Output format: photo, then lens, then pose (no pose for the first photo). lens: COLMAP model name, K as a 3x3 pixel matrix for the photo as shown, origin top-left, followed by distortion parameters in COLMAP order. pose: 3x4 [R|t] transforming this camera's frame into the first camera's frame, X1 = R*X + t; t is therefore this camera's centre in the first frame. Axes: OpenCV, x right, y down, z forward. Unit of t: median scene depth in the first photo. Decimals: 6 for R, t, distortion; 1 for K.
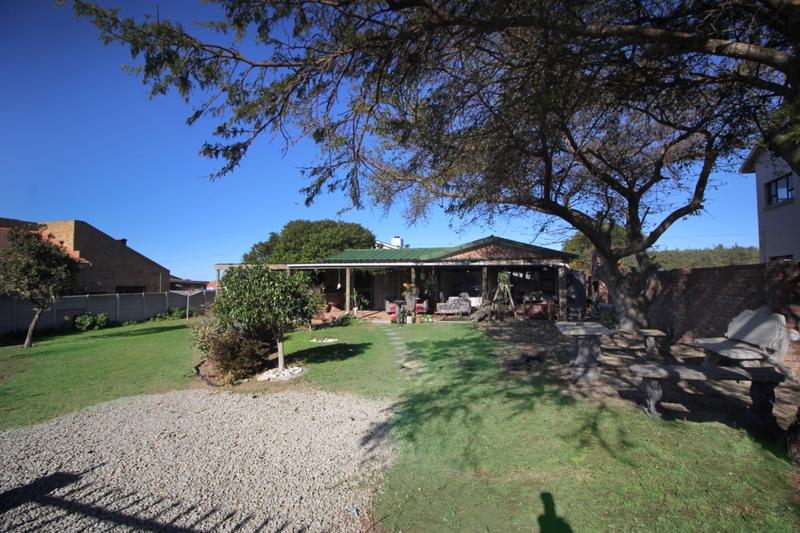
lens RADIAL K [[372.3, 0, 400.0], [0, 372.3, 266.5], [0, 0, 1]] dist [0.001050, 0.000052]
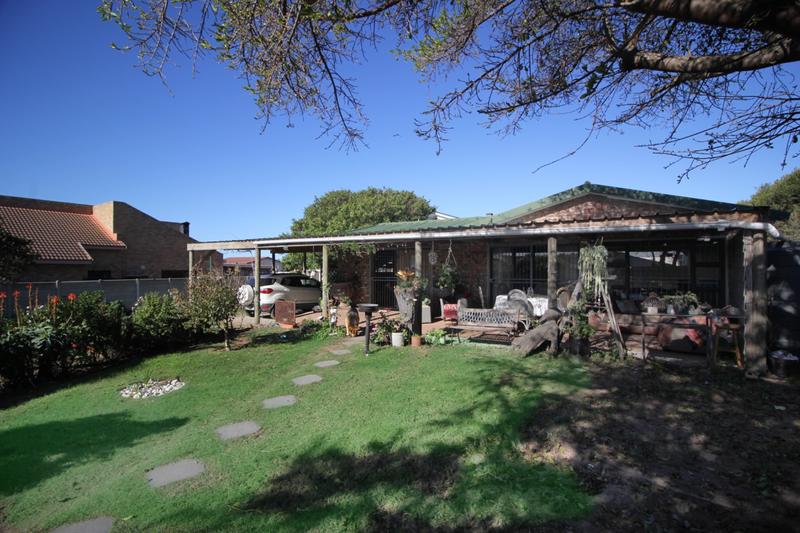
lens RADIAL K [[373.0, 0, 399.9], [0, 373.0, 275.4], [0, 0, 1]] dist [-0.001054, -0.000332]
pose [[0.956415, 0.010395, -0.291824, 0.171327], [0.008631, 0.997923, 0.063833, 0.016578], [0.291882, -0.063570, 0.954339, 0.461328]]
